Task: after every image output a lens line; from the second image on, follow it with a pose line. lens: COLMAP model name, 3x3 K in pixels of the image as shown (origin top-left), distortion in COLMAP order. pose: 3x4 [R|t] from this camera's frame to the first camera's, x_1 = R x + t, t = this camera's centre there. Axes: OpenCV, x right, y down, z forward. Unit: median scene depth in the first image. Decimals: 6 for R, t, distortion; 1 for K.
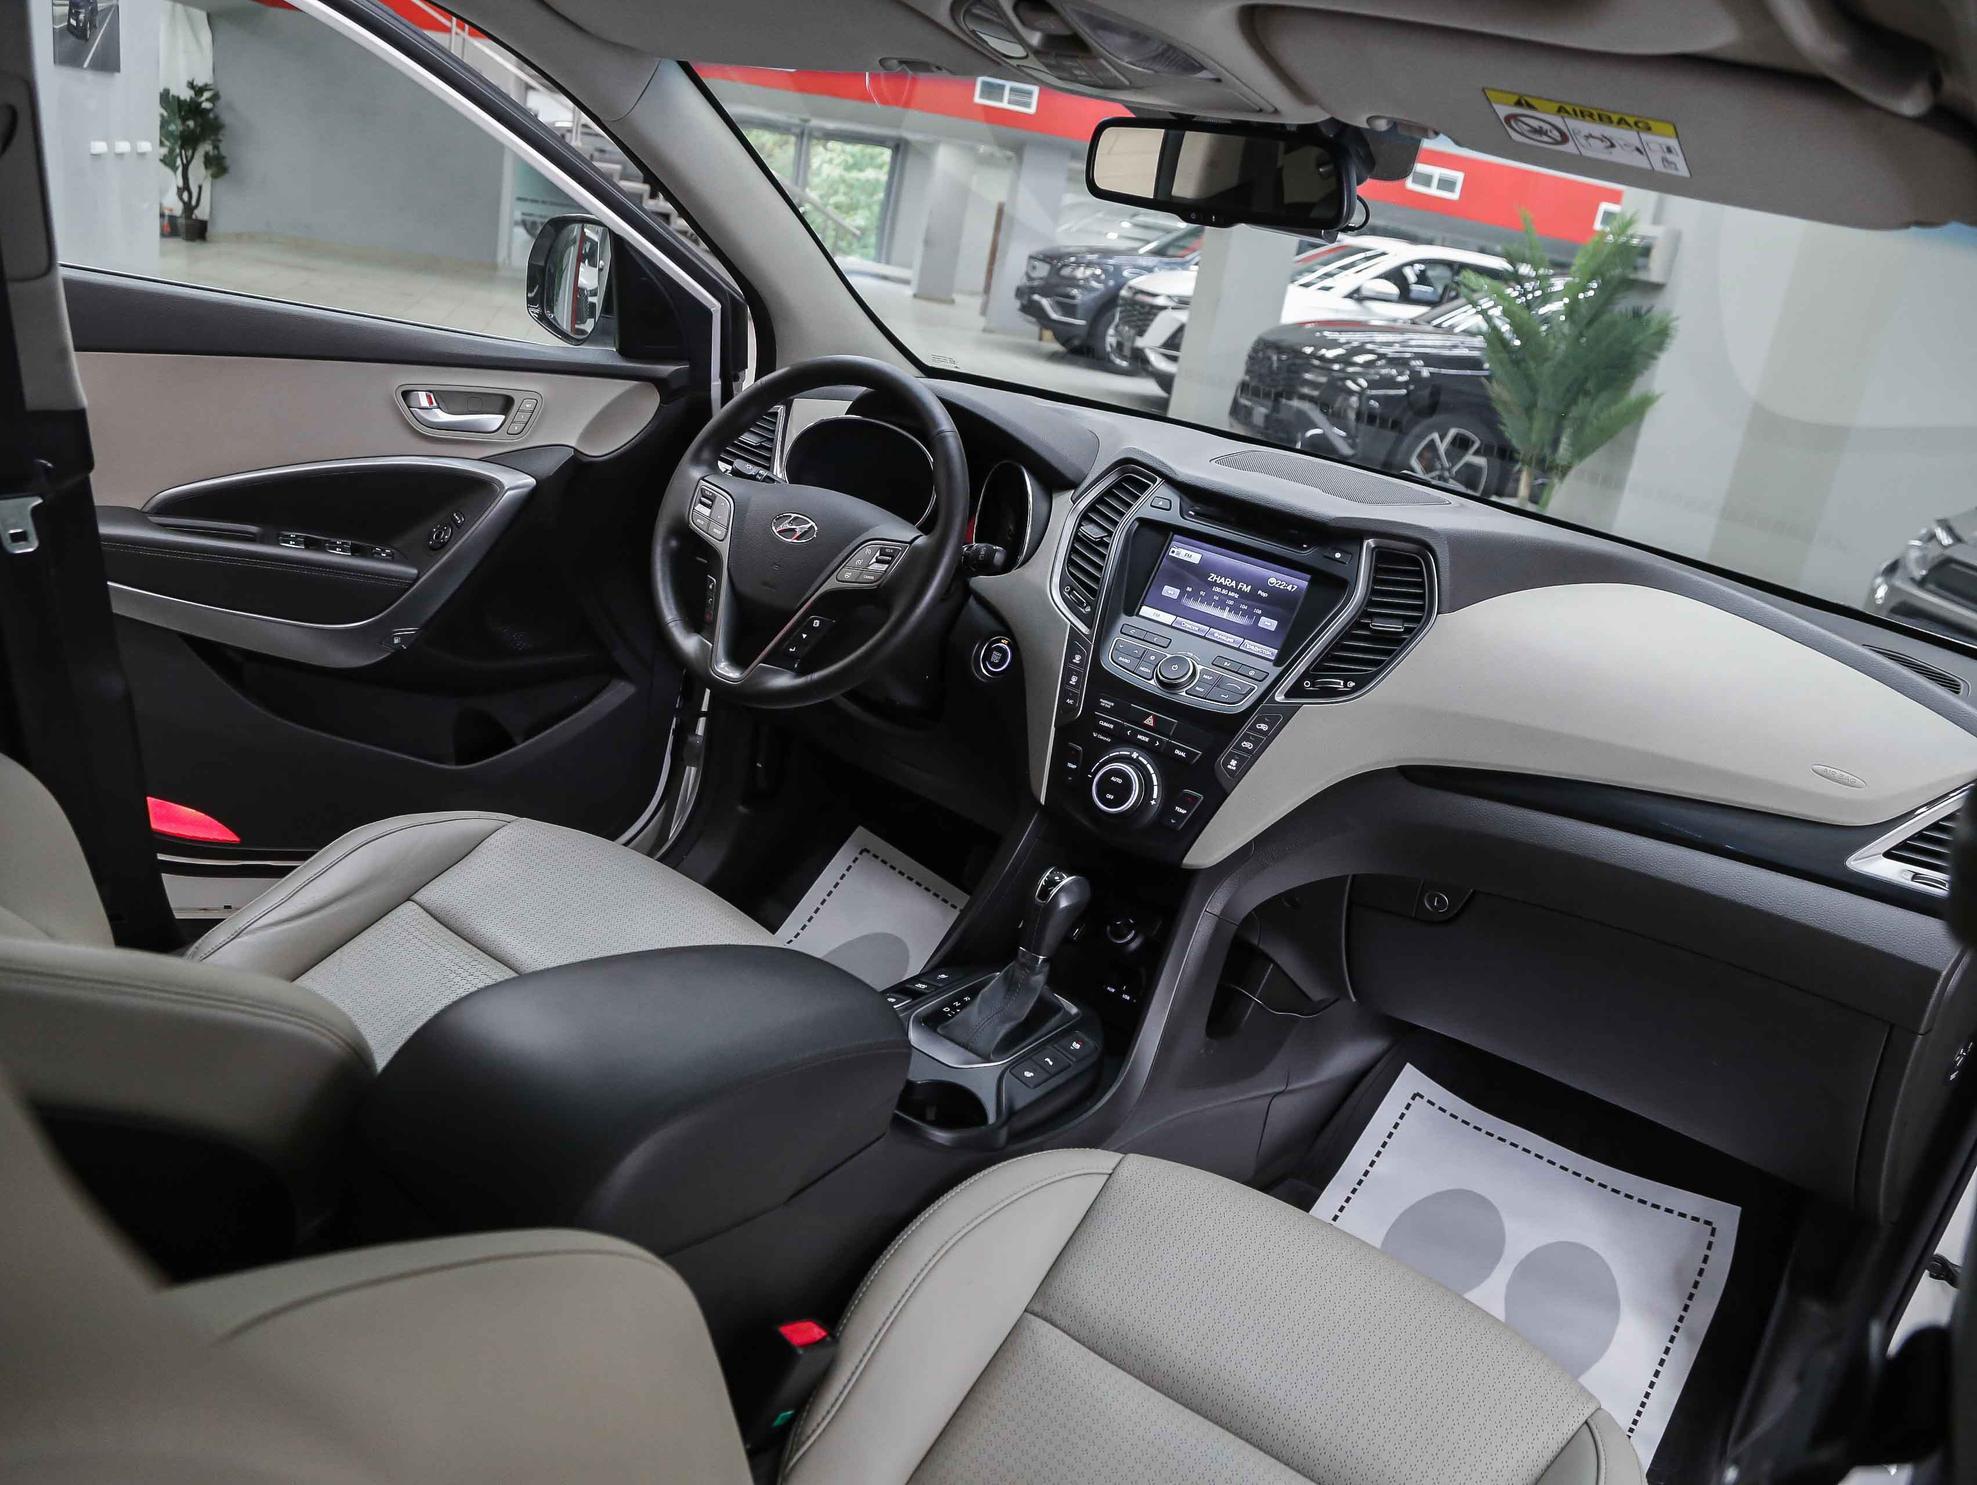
lens RADIAL K [[1571.3, 0, 988.5], [0, 1571.3, 742.5], [0, 0, 1]] dist [-0.118987, 0.071614]
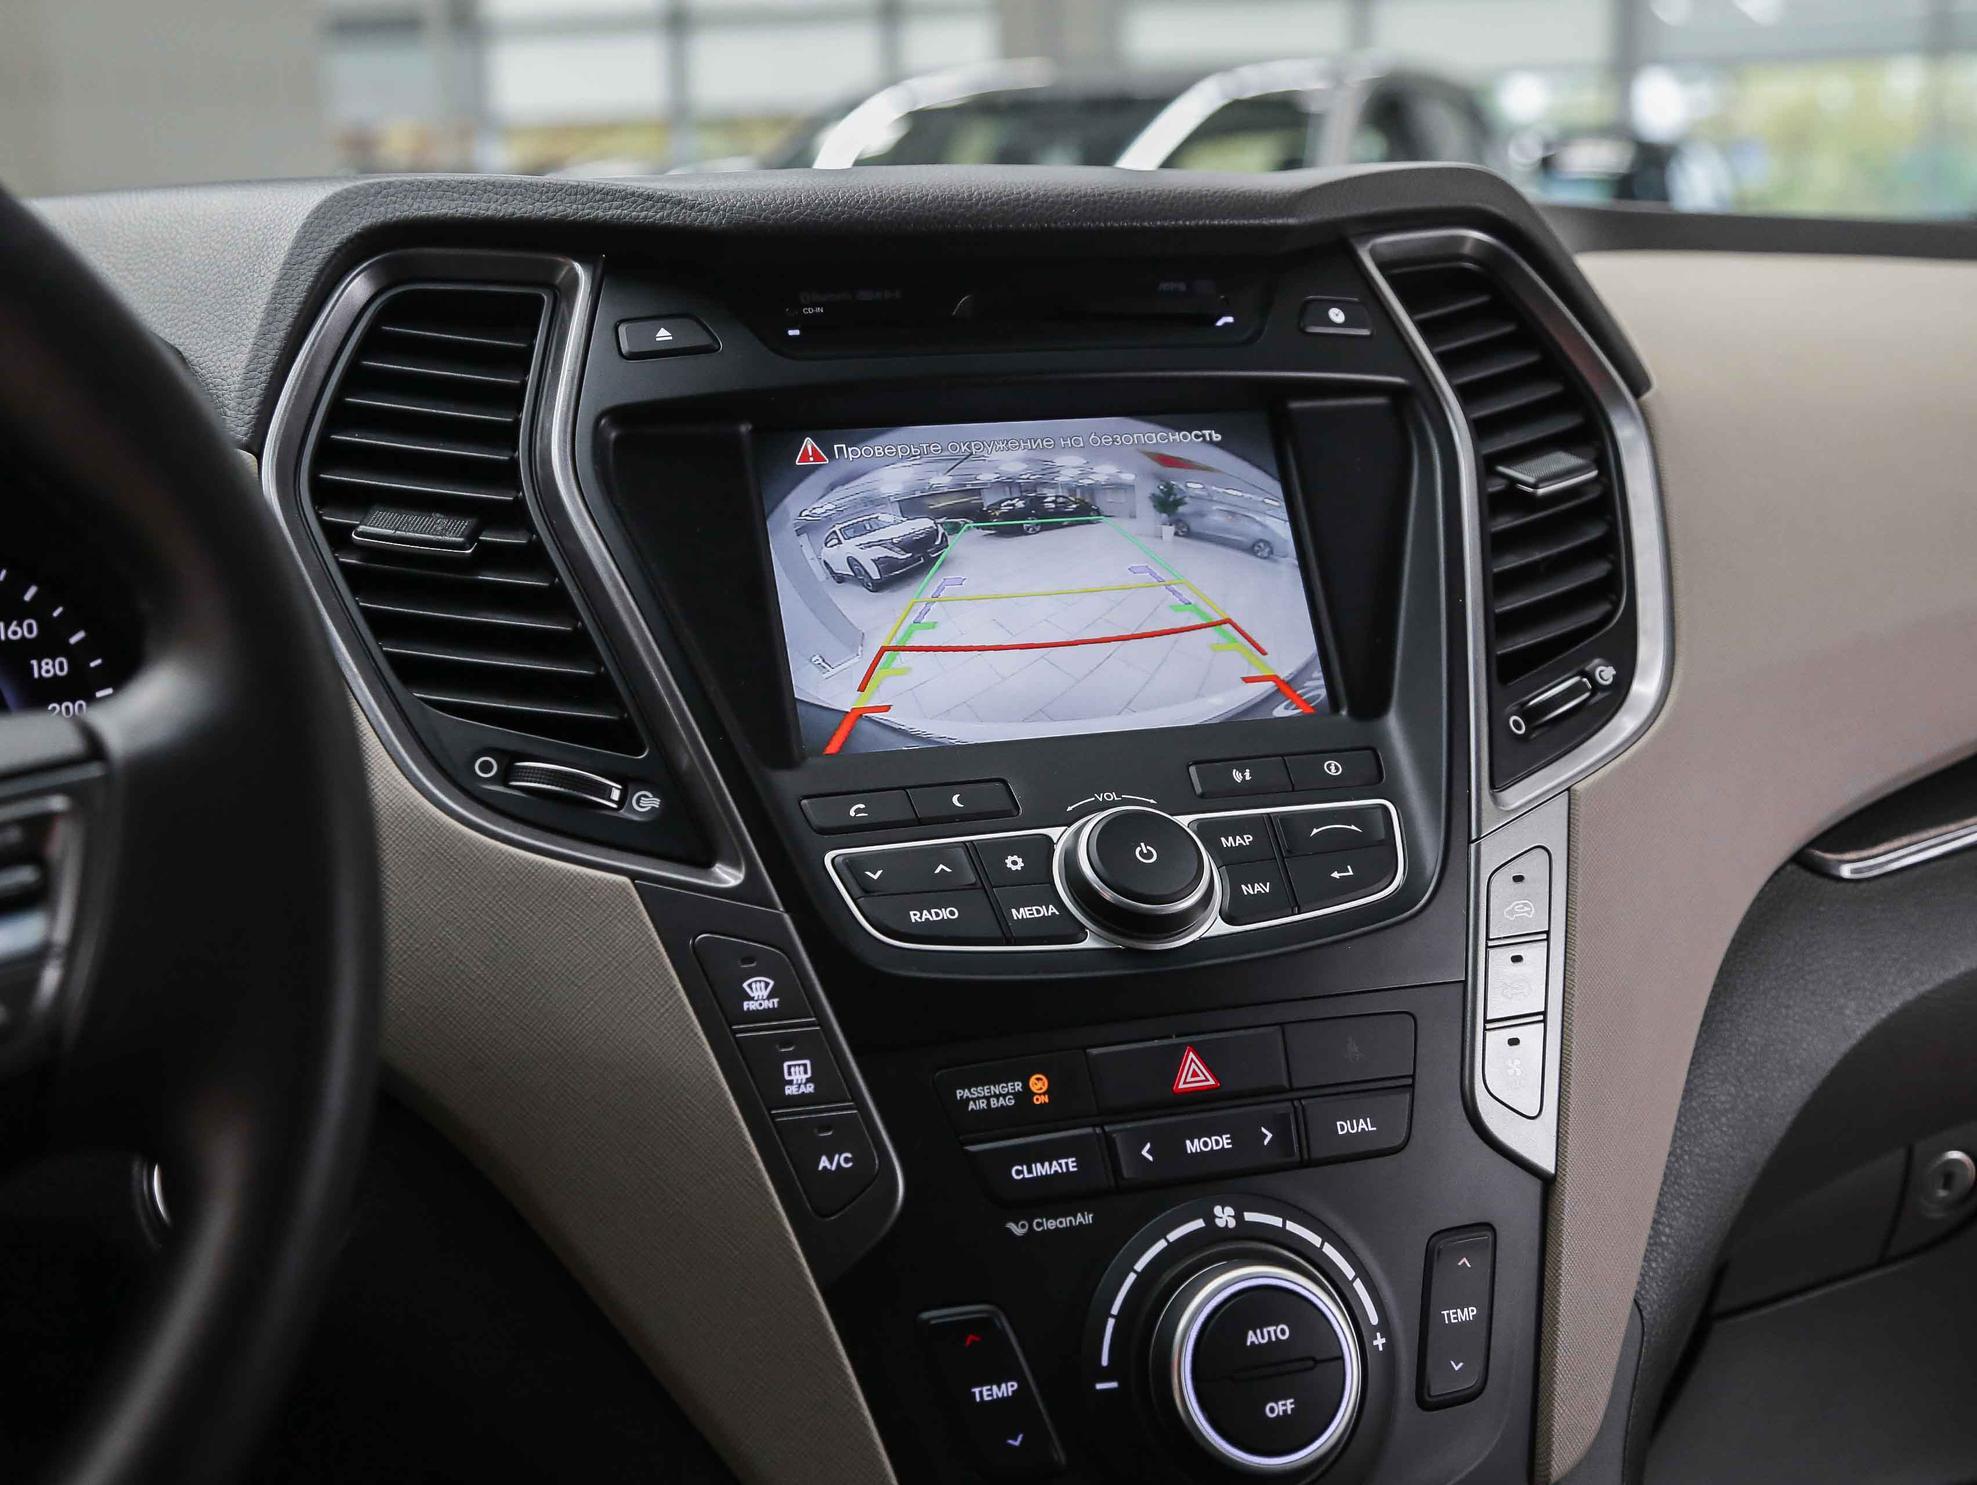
lens RADIAL K [[2642.7, 0, 988.5], [0, 2642.7, 742.5], [0, 0, 1]] dist [0.011477, 0.010380]
pose [[0.551688, -0.320225, 0.770127, -0.213247], [0.384095, 0.917164, 0.106214, -0.112052], [-0.740345, 0.237205, 0.628985, 0.670983]]
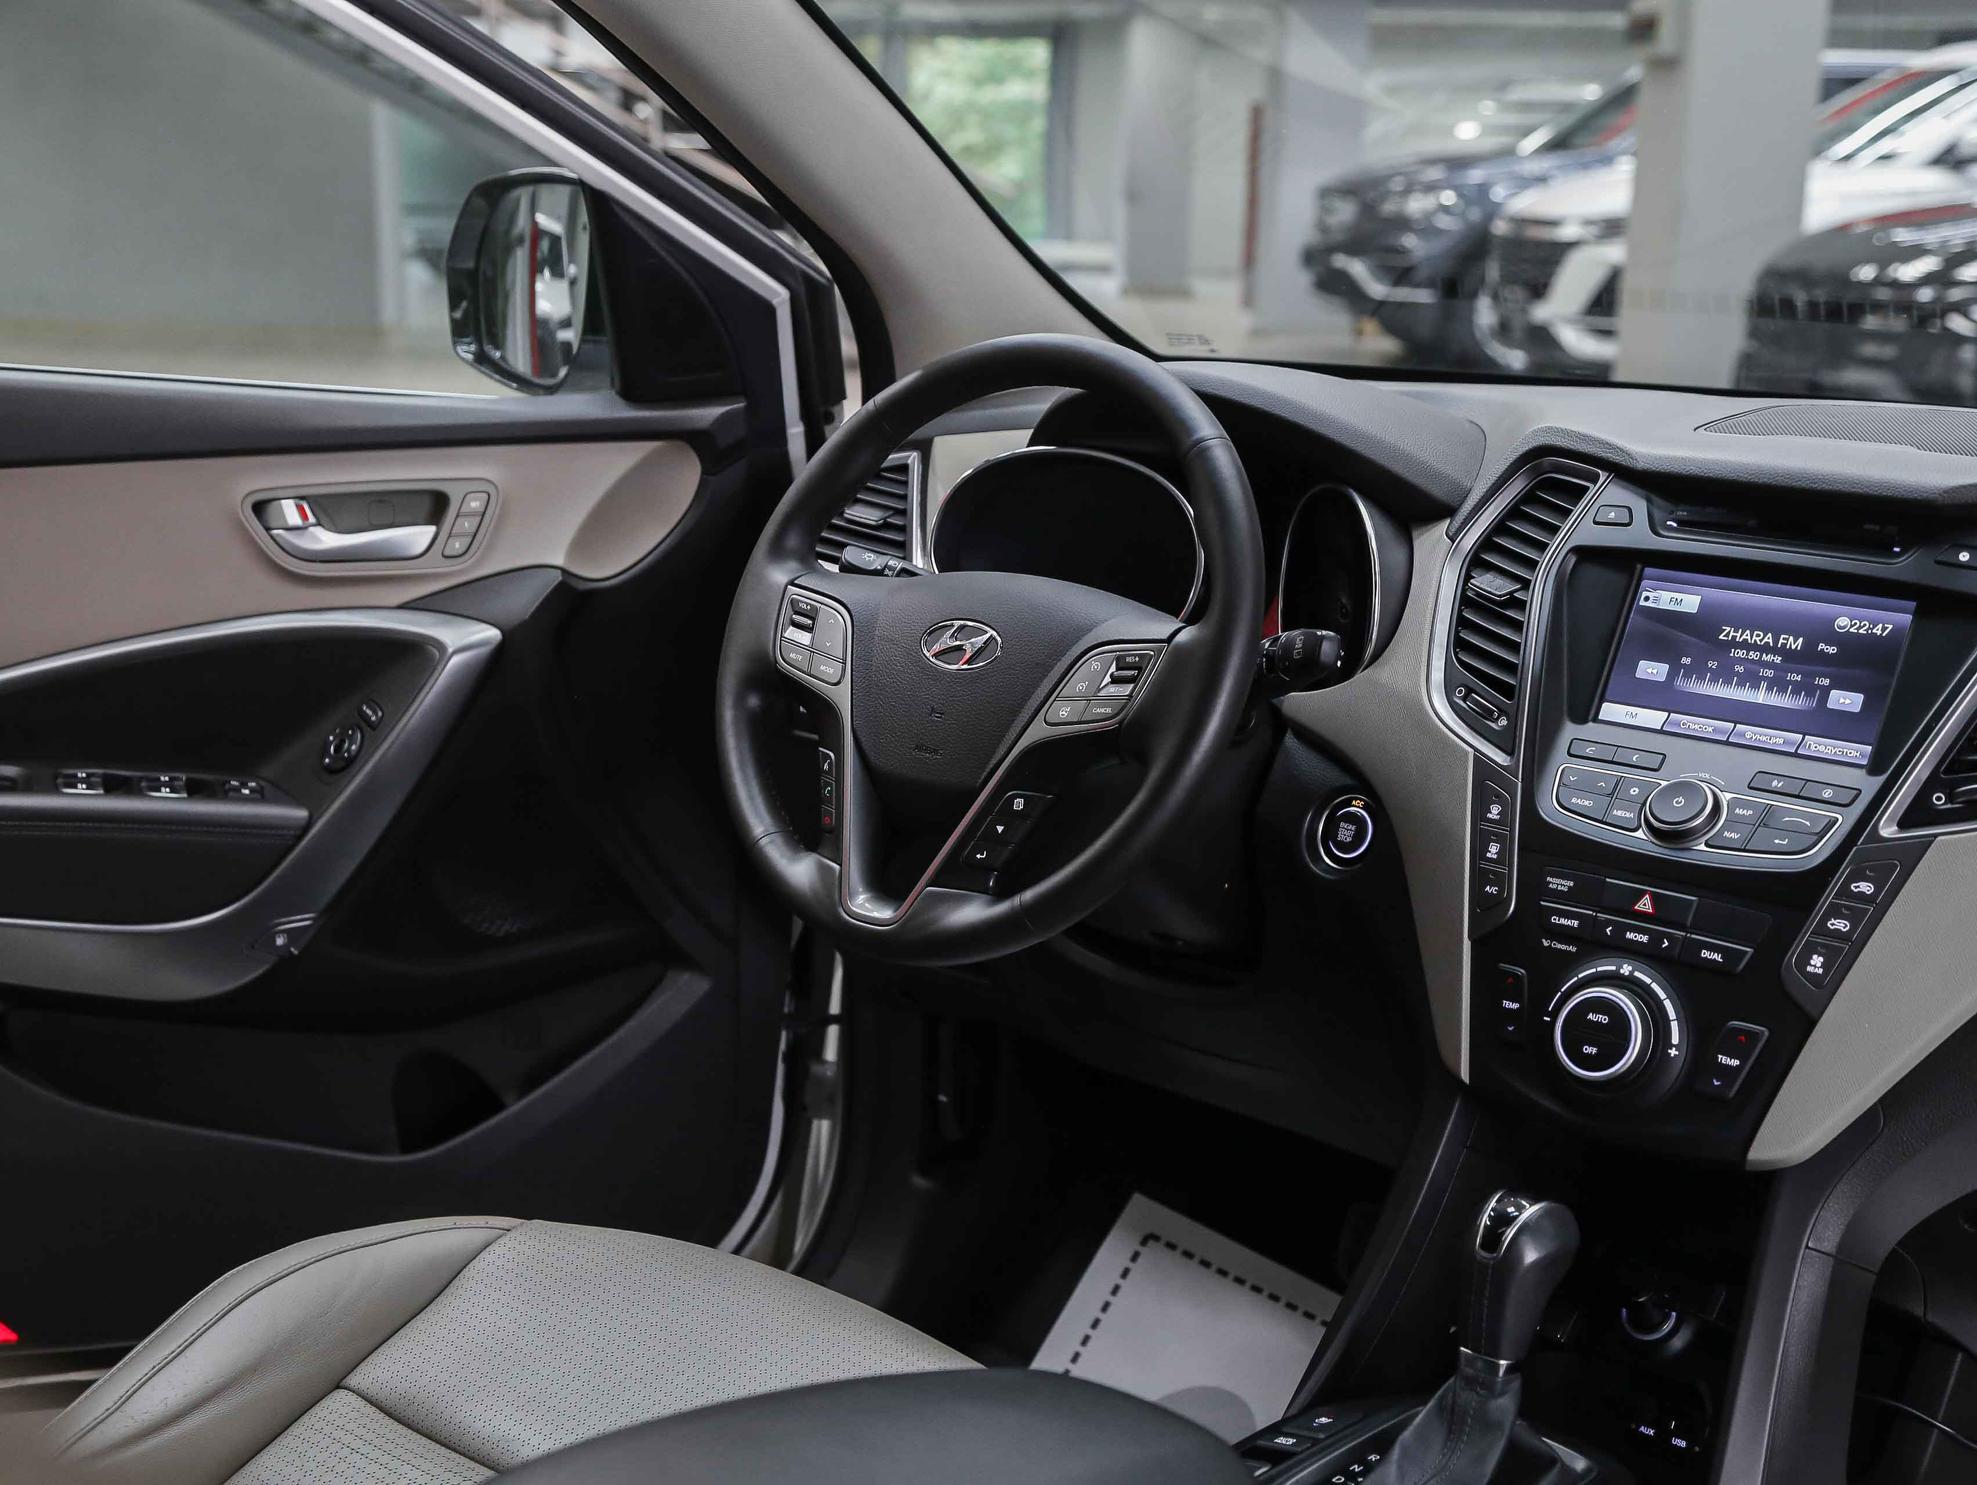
lens RADIAL K [[2873.9, 0, 988.5], [0, 2873.9, 742.5], [0, 0, 1]] dist [0.116247, 0.042759]
pose [[0.986345, -0.122806, -0.109738, -0.004271], [0.107820, 0.985180, -0.133396, 0.036516], [0.124494, 0.119743, 0.984969, -0.019273]]
